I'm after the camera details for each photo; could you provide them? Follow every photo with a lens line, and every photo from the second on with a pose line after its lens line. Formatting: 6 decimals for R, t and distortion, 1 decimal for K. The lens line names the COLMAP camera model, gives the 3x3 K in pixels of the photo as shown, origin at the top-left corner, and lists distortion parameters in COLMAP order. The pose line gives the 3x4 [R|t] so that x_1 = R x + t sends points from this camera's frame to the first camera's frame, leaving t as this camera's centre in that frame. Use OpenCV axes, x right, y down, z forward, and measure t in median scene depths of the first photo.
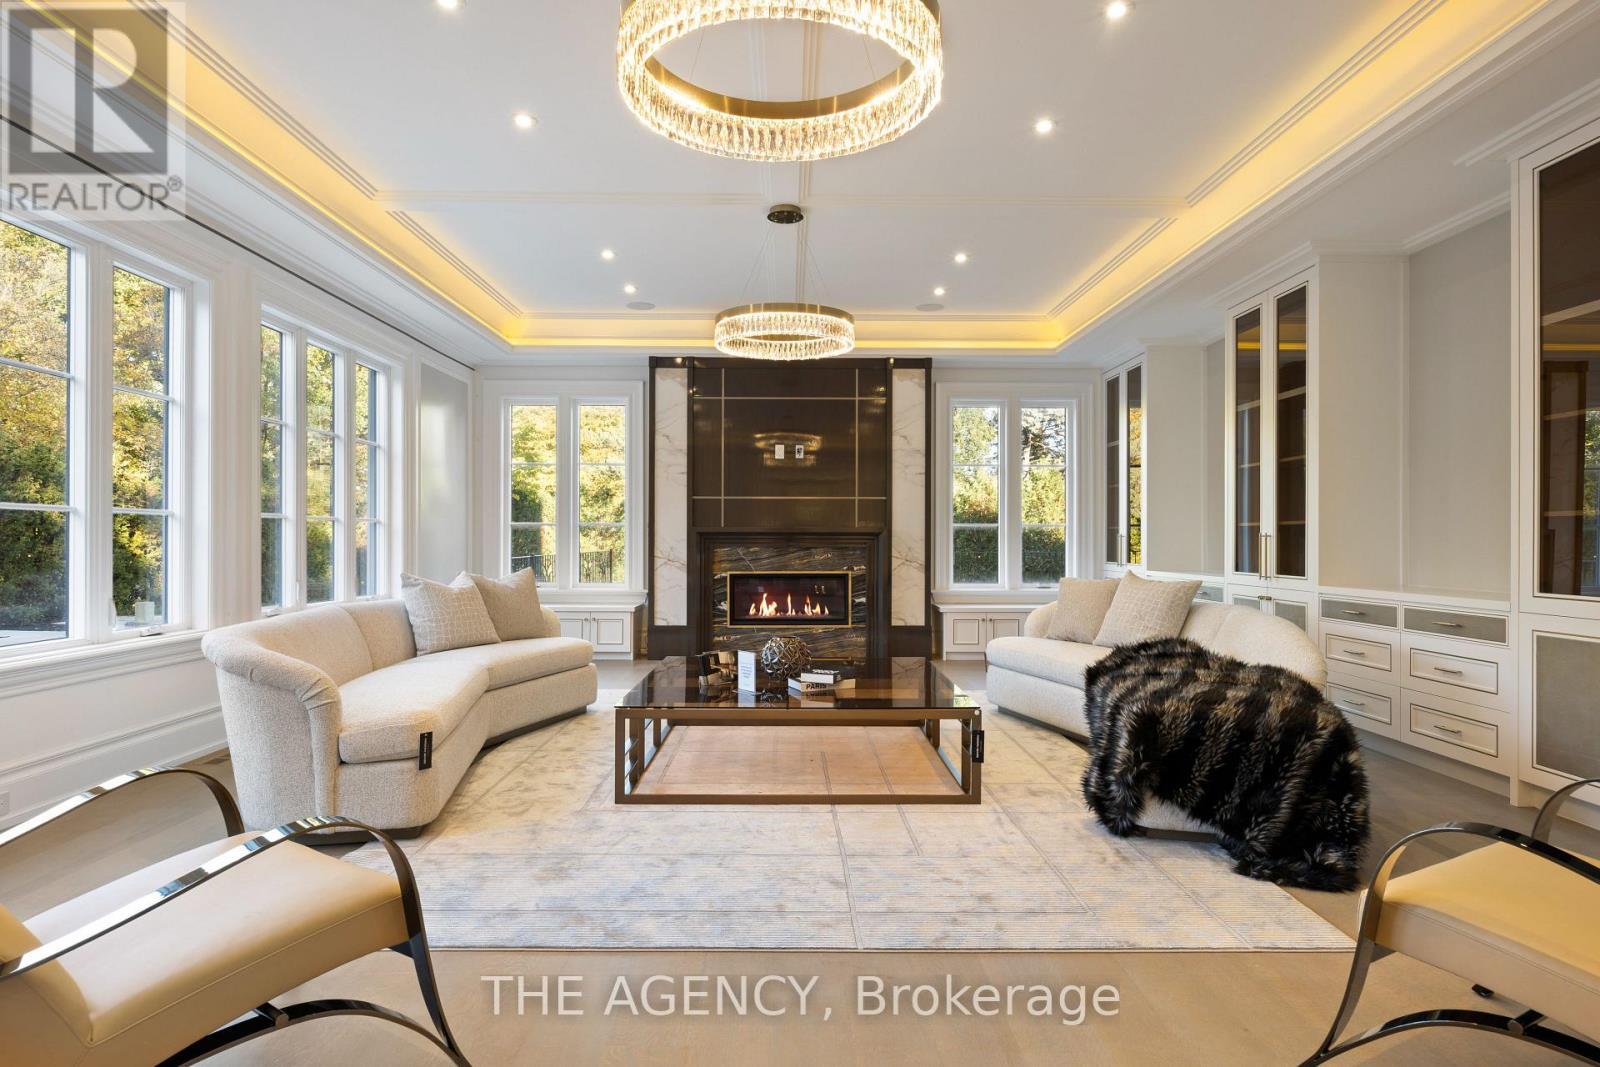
lens RADIAL K [[843.0, 0, 800.0], [0, 843.0, 533.5], [0, 0, 1]] dist [-0.008816, -0.000954]
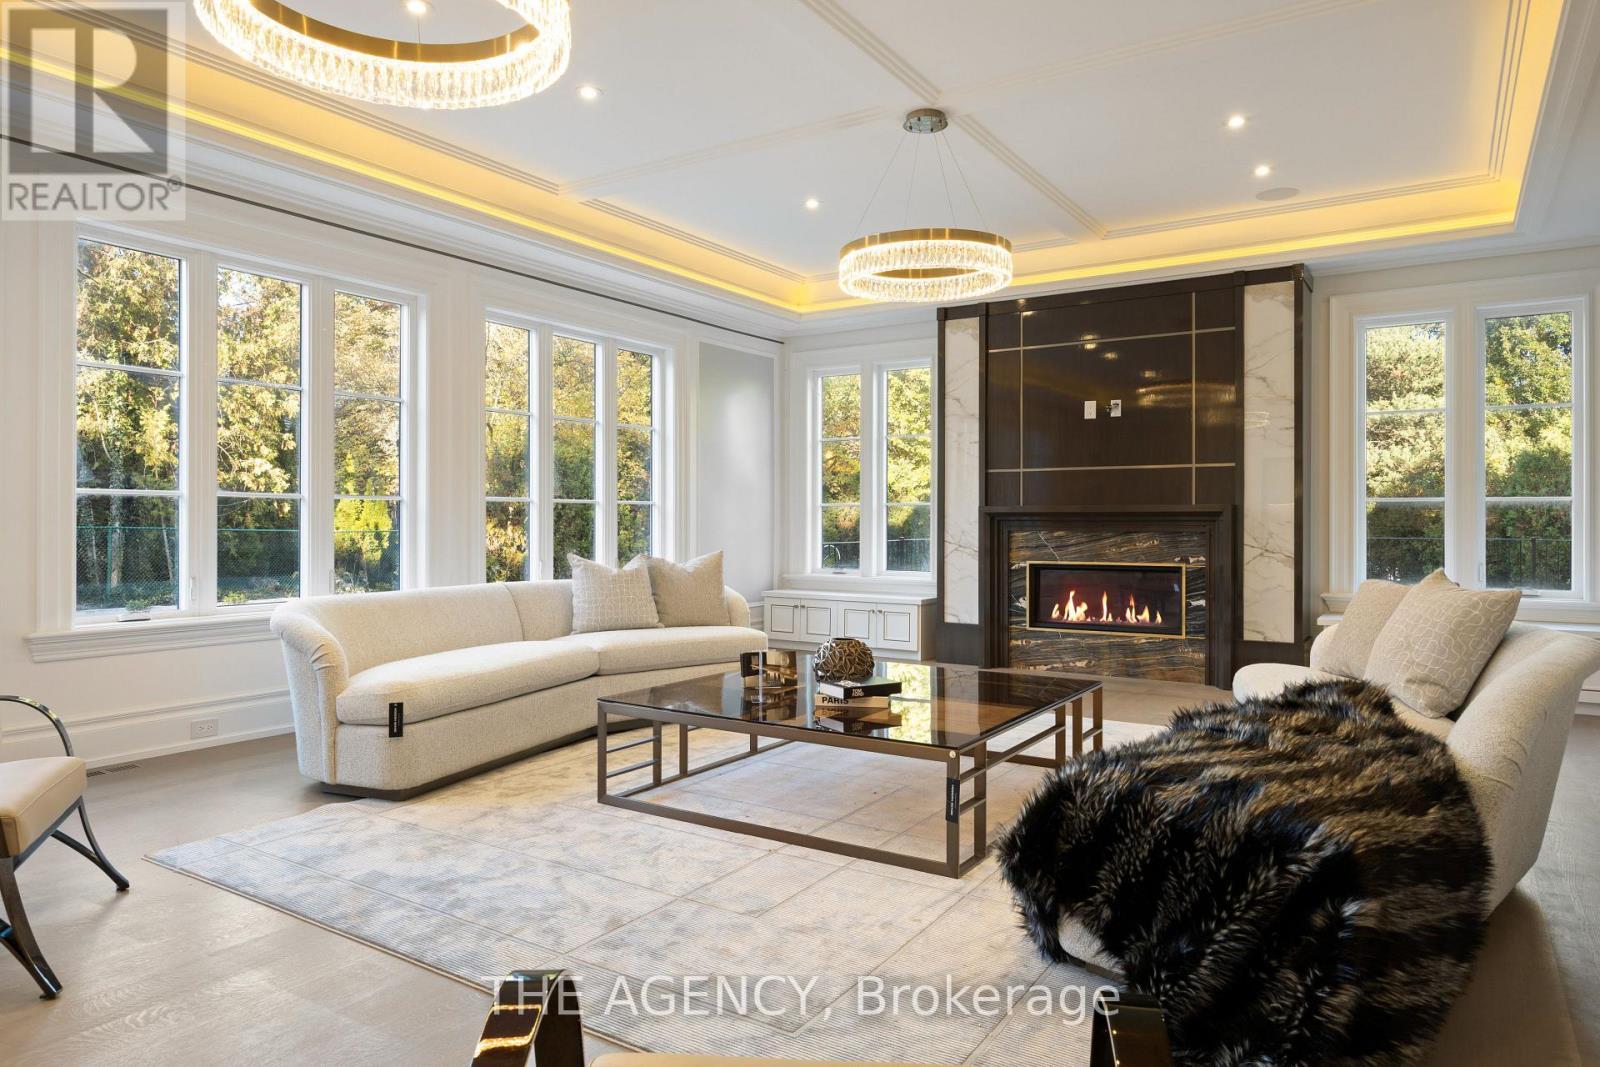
lens RADIAL K [[986.7, 0, 837.8], [0, 986.7, 516.1], [0, 0, 1]] dist [-0.006750, -0.000066]
pose [[0.842862, -0.003420, -0.538119, 0.274987], [0.004285, 0.999991, 0.000355, 0.000731], [0.538113, -0.002605, 0.842869, 0.098478]]
